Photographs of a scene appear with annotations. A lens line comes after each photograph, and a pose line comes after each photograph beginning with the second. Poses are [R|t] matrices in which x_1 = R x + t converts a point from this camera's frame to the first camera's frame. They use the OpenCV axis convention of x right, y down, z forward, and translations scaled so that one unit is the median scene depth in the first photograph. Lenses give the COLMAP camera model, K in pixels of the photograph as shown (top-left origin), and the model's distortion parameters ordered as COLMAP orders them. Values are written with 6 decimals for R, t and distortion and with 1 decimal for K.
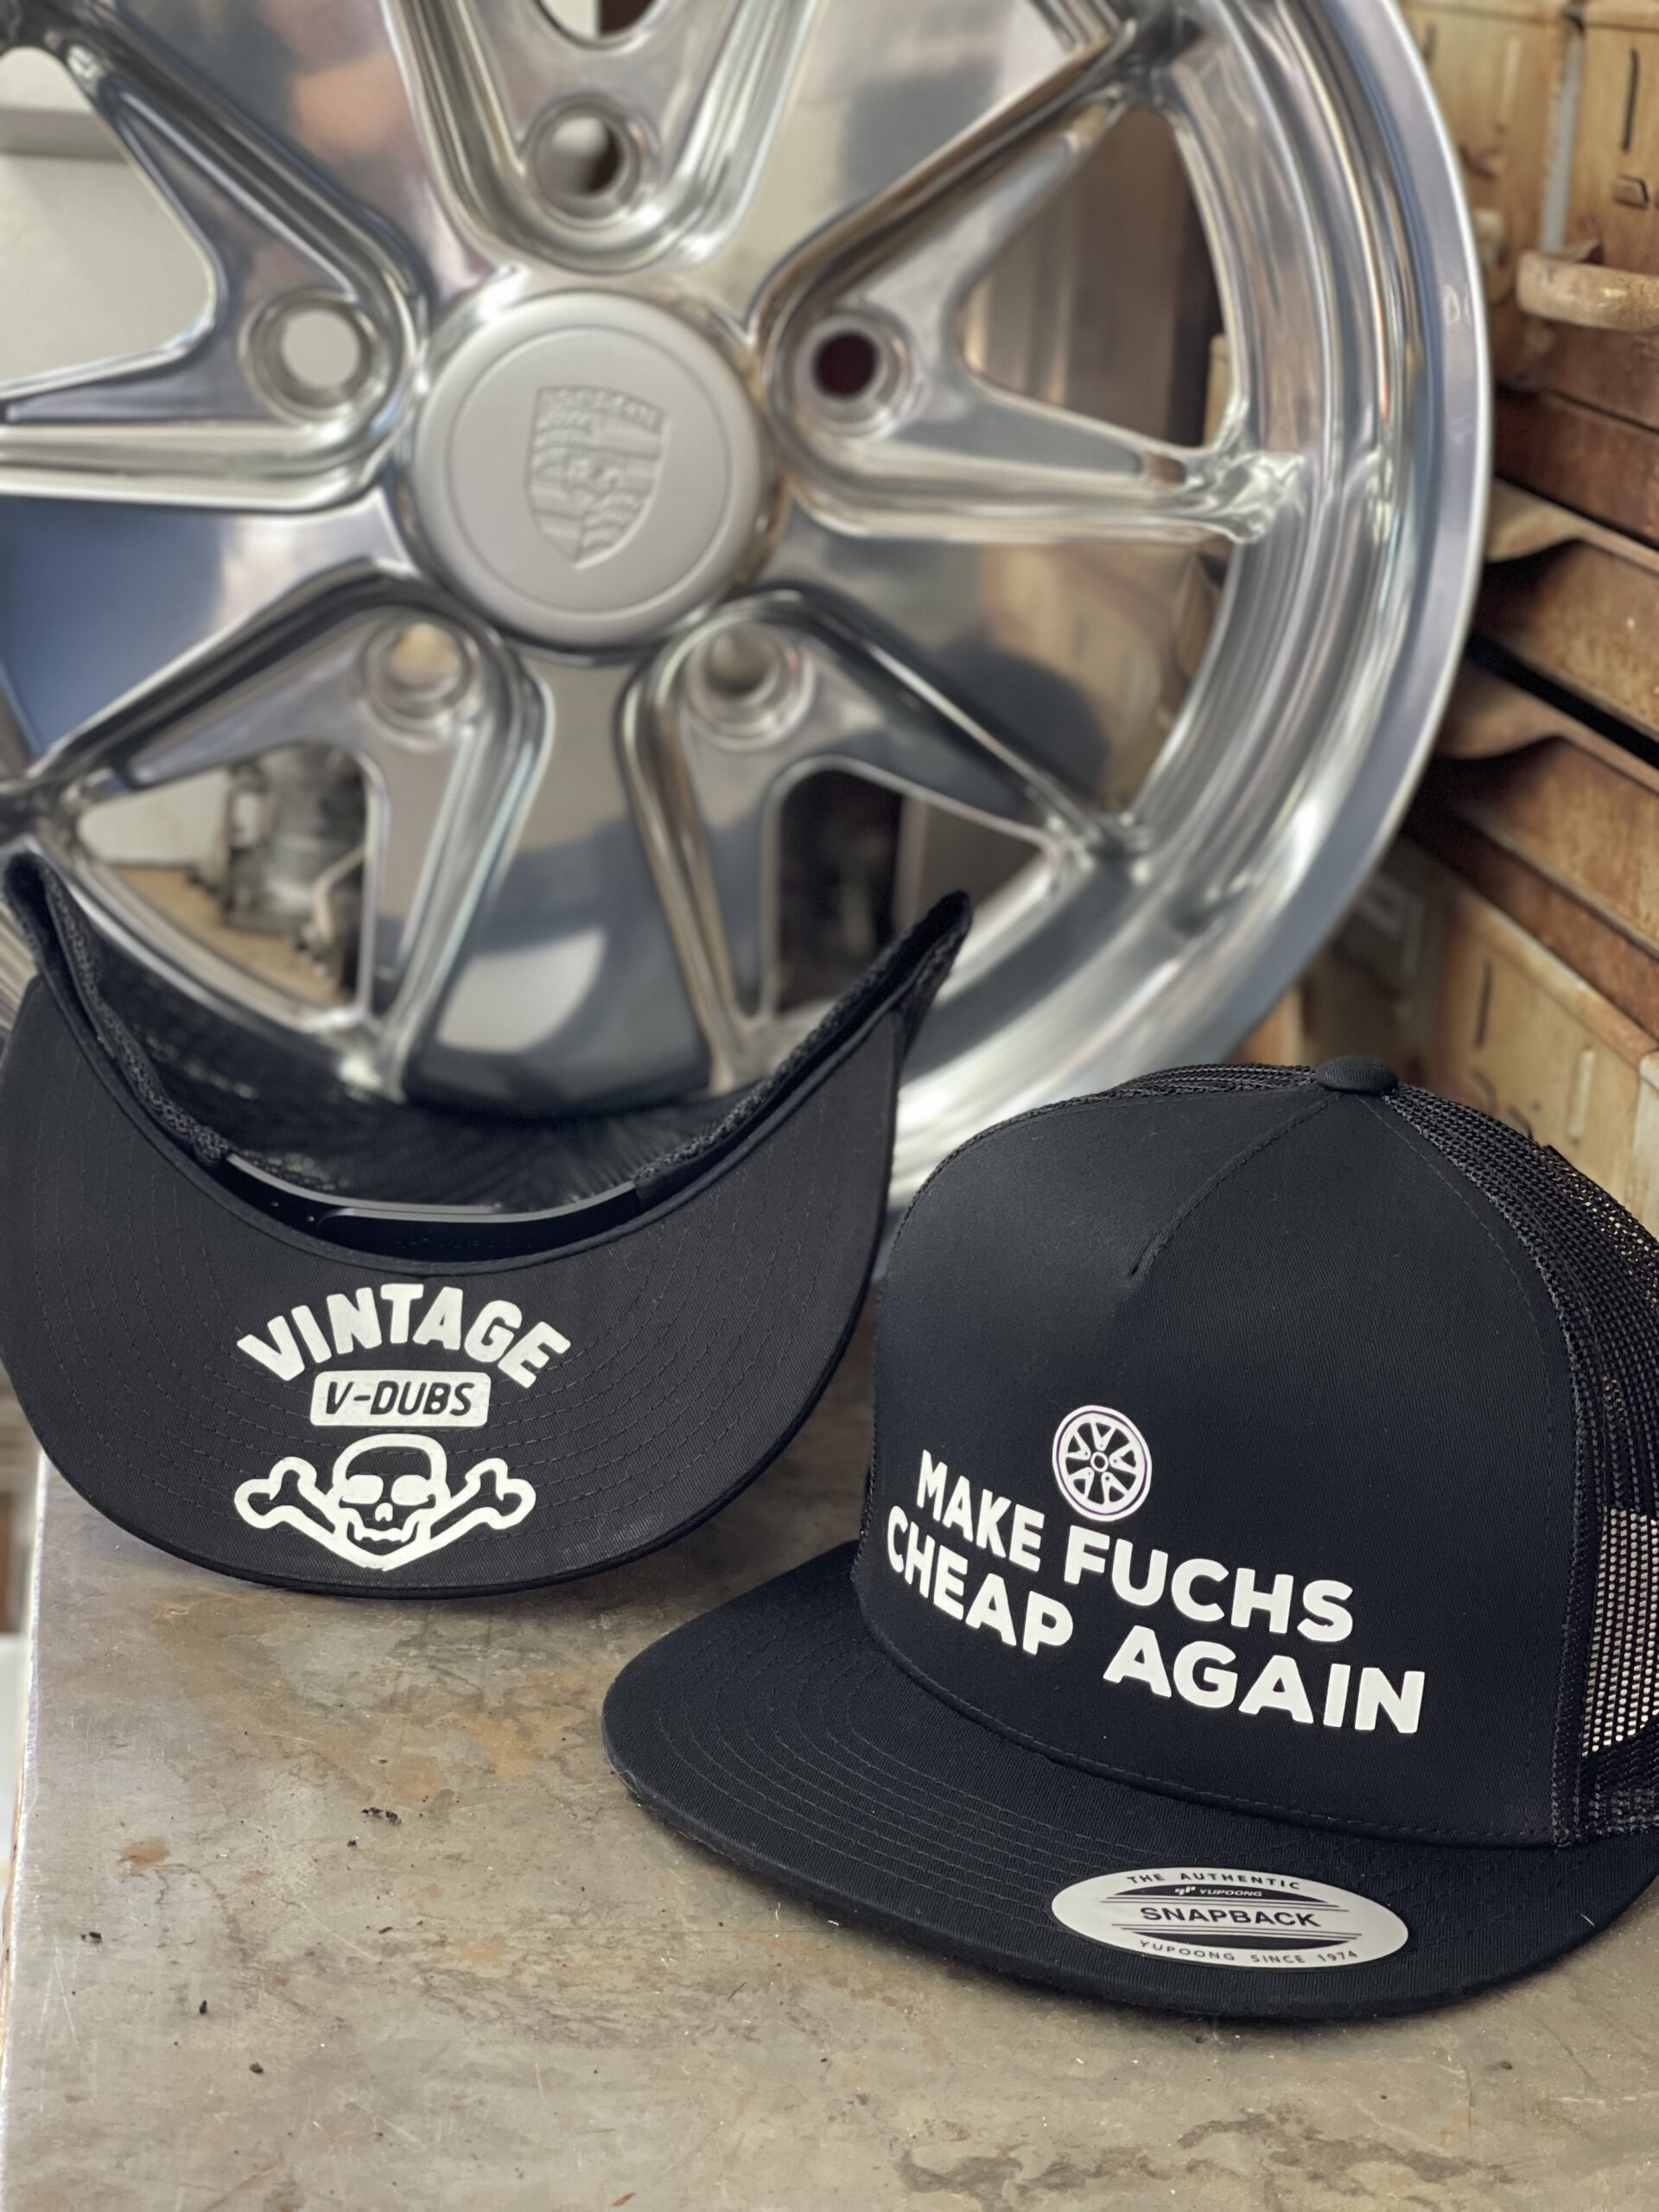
lens RADIAL K [[4106.9, 0, 836.4], [0, 4106.9, 1111.4], [0, 0, 1]] dist [0.182823, 0.000000]
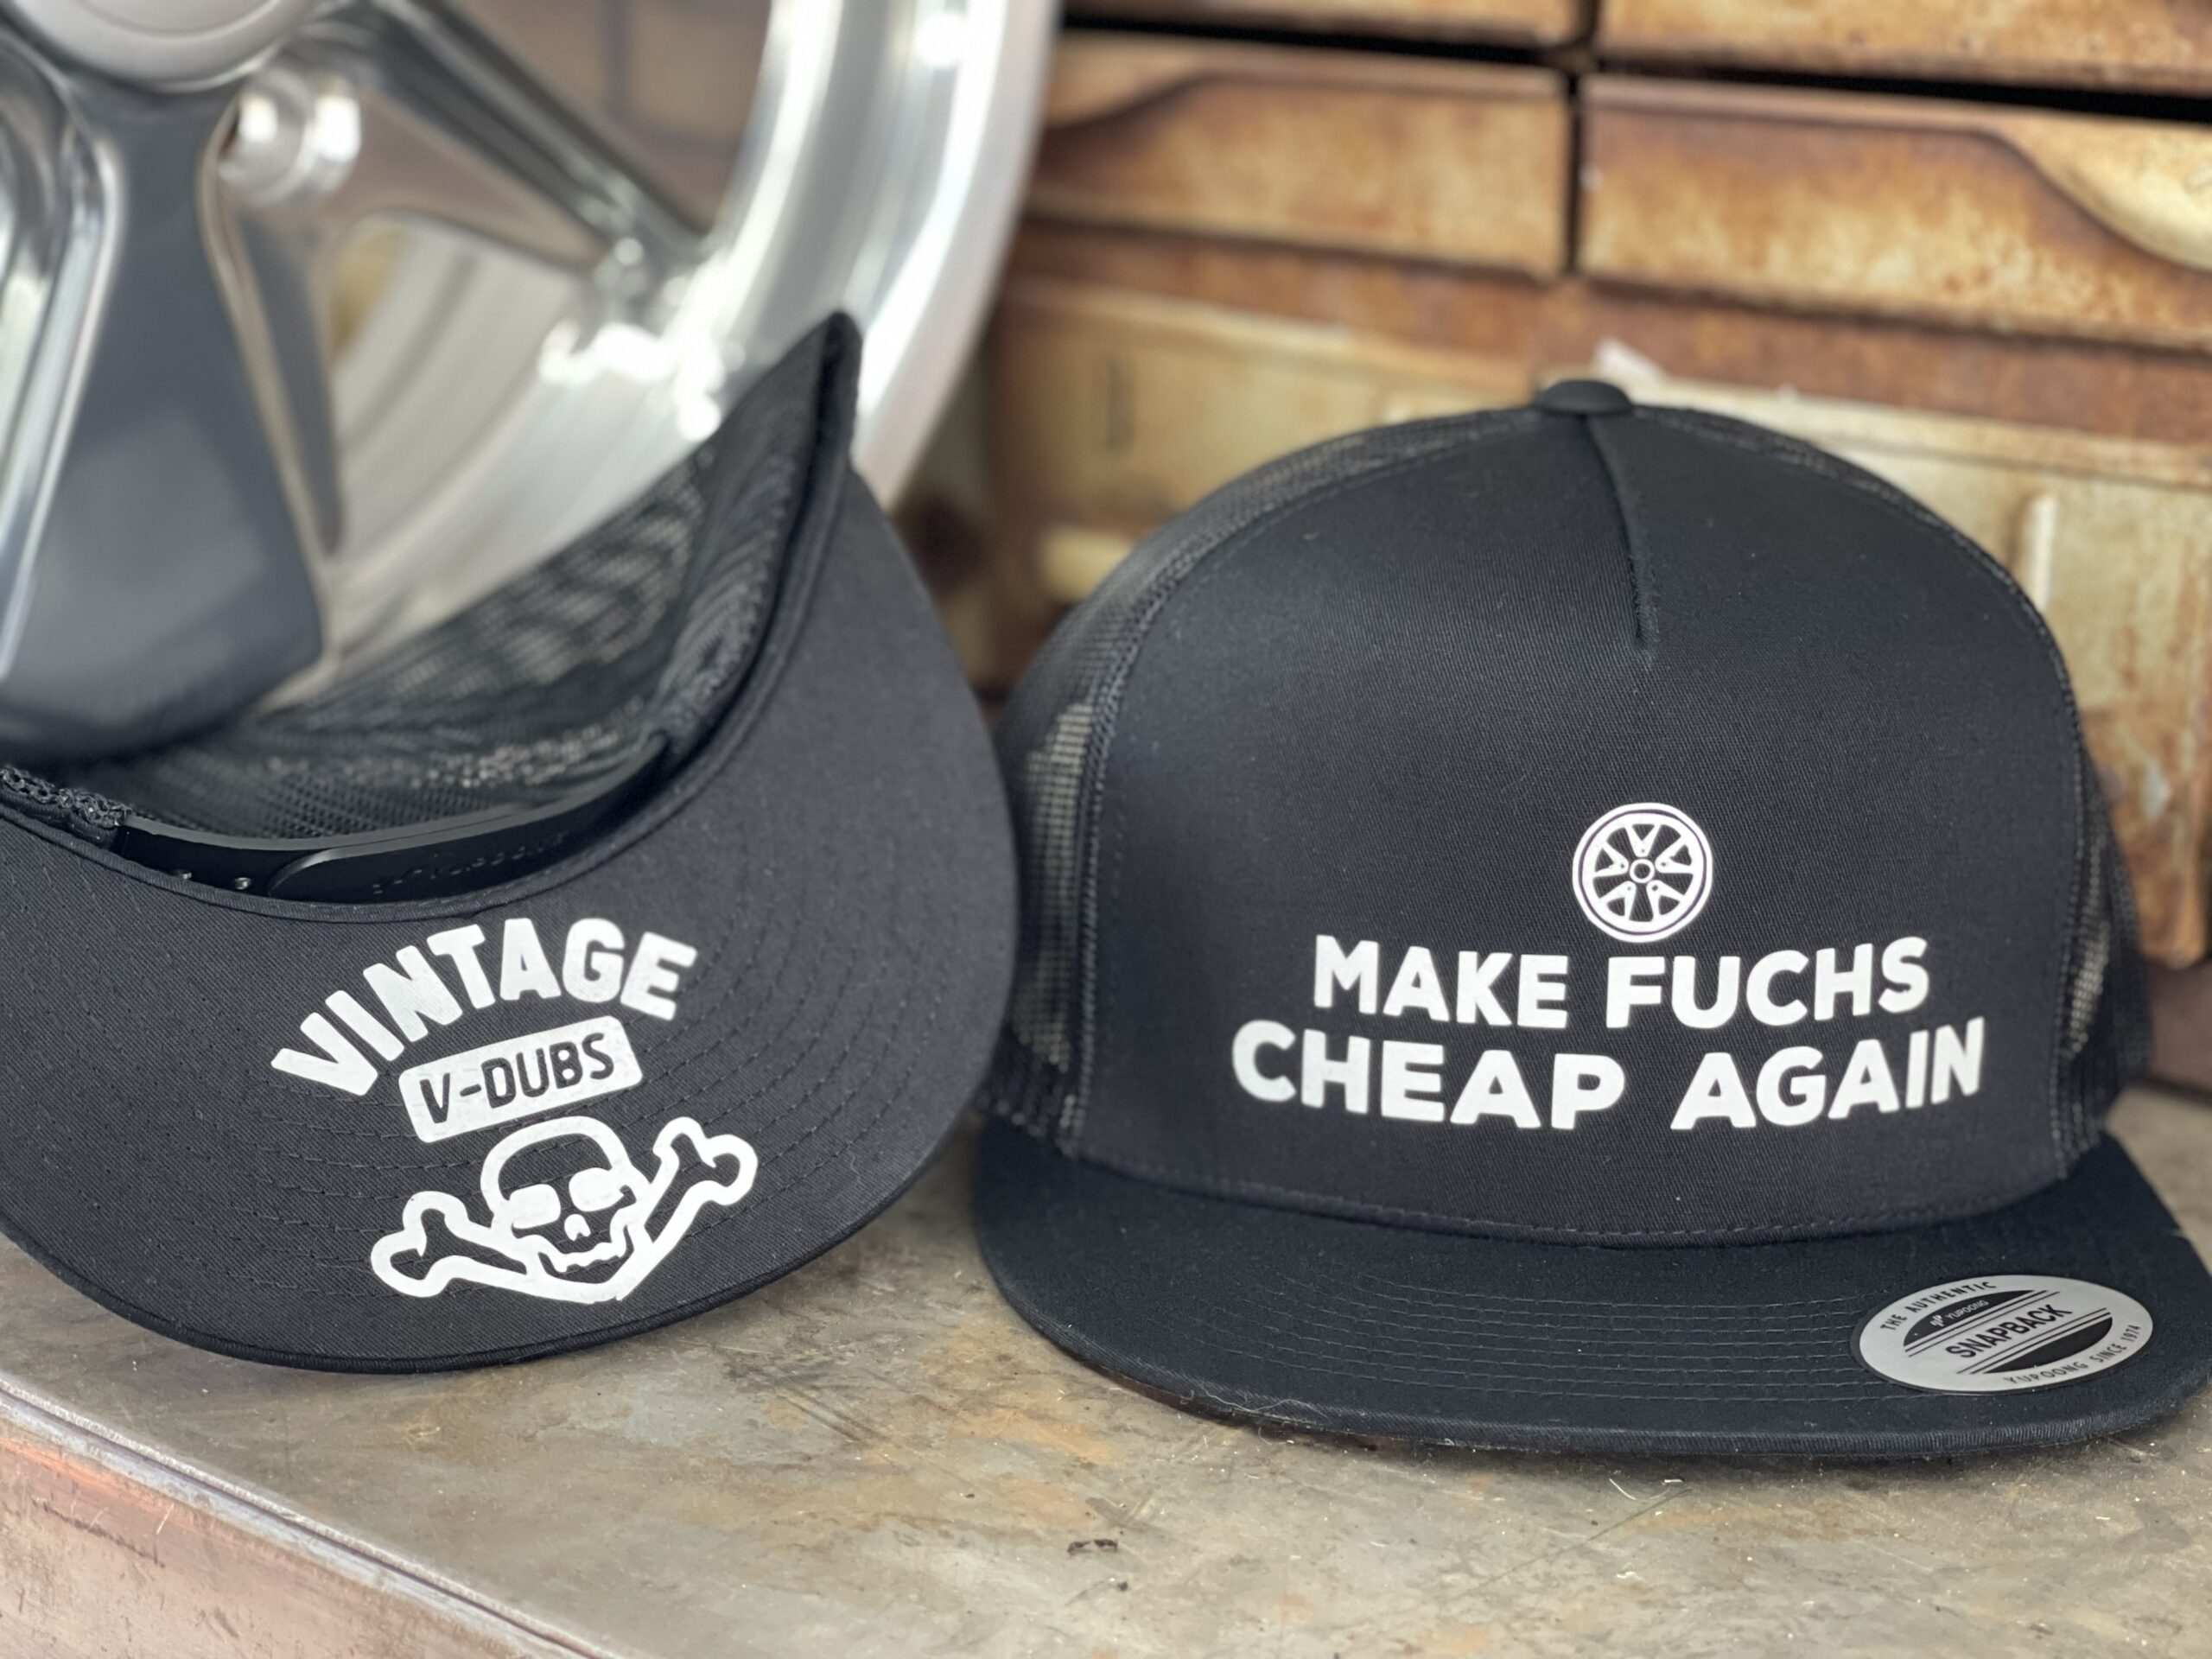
lens RADIAL K [[4106.9, 0, 1103.8], [0, 4106.9, 821.6], [0, 0, 1]] dist [0.182823, 0.000000]
pose [[0.784091, -0.213274, 0.582851, -0.476542], [0.206773, 0.975220, 0.078683, -0.010880], [-0.585189, 0.058823, 0.808761, 0.380645]]
